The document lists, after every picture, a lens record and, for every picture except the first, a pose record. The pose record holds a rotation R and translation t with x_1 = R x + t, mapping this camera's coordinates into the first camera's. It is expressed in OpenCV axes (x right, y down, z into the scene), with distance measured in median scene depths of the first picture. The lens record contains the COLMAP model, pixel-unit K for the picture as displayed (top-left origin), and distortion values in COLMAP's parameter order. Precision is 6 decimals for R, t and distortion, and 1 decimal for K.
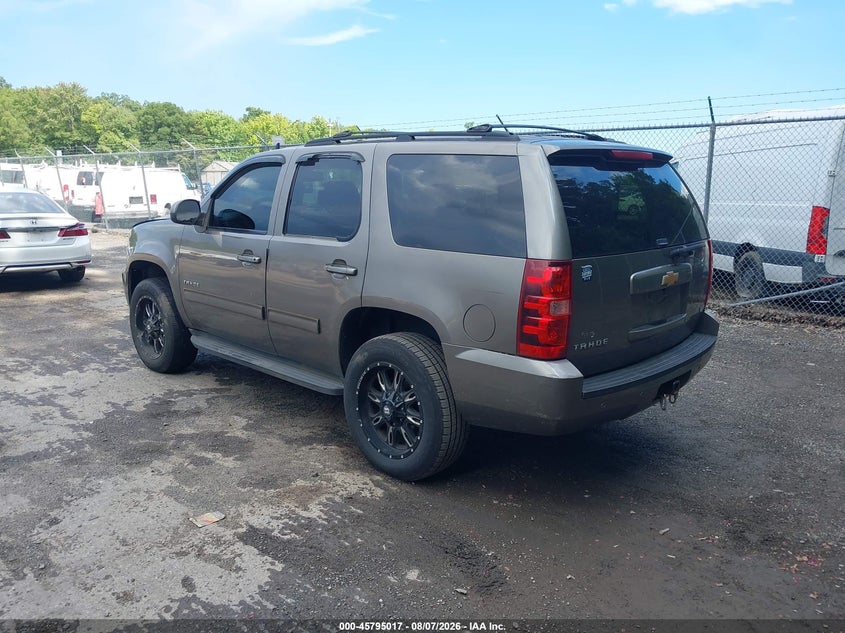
lens RADIAL K [[650.2, 0, 423.6], [0, 650.2, 318.0], [0, 0, 1]] dist [0.066802, -0.092718]
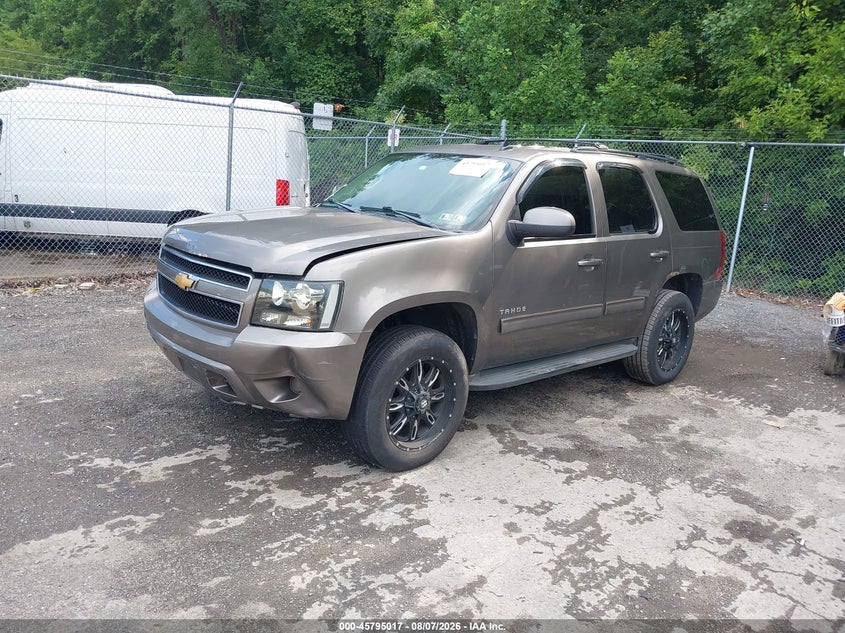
lens RADIAL K [[650.2, 0, 422.5], [0, 650.2, 316.5], [0, 0, 1]] dist [0.066802, -0.092718]
pose [[0.068811, -0.222316, 0.972543, -1.244694], [0.144827, 0.966753, 0.210746, -0.250887], [-0.987061, 0.126349, 0.098721, 1.125108]]
